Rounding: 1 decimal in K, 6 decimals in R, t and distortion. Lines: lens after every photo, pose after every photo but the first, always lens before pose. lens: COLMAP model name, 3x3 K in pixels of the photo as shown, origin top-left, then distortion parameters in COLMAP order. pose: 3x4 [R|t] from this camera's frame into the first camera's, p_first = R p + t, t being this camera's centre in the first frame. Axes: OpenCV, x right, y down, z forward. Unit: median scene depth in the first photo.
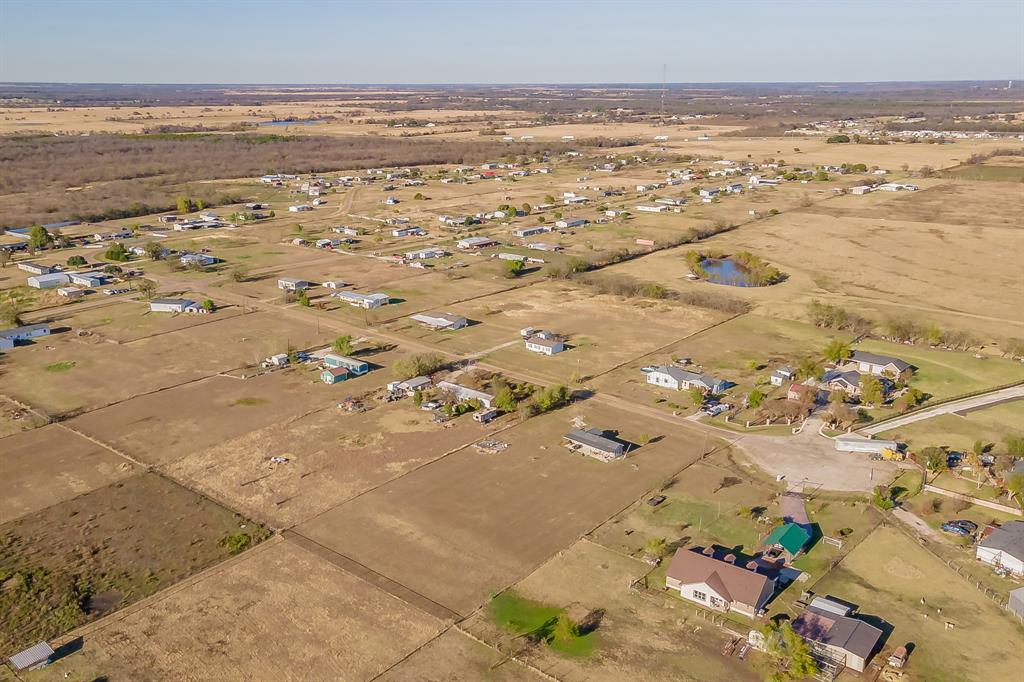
lens RADIAL K [[894.1, 0, 477.7], [0, 894.1, 341.0], [0, 0, 1]] dist [0.052534, -0.005612]
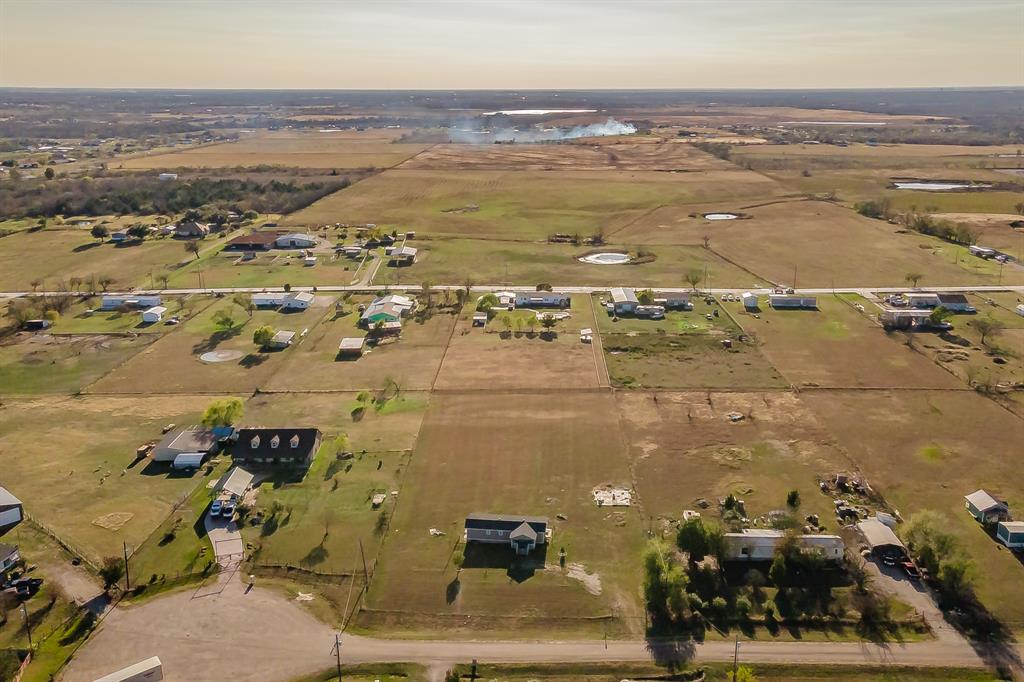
lens RADIAL K [[897.6, 0, 499.2], [0, 897.6, 339.7], [0, 0, 1]] dist [0.043902, -0.006865]
pose [[-0.798653, 0.169845, -0.577327, 0.432664], [-0.161424, 0.863726, 0.477409, -0.295337], [0.579738, 0.474478, -0.662400, 1.160659]]
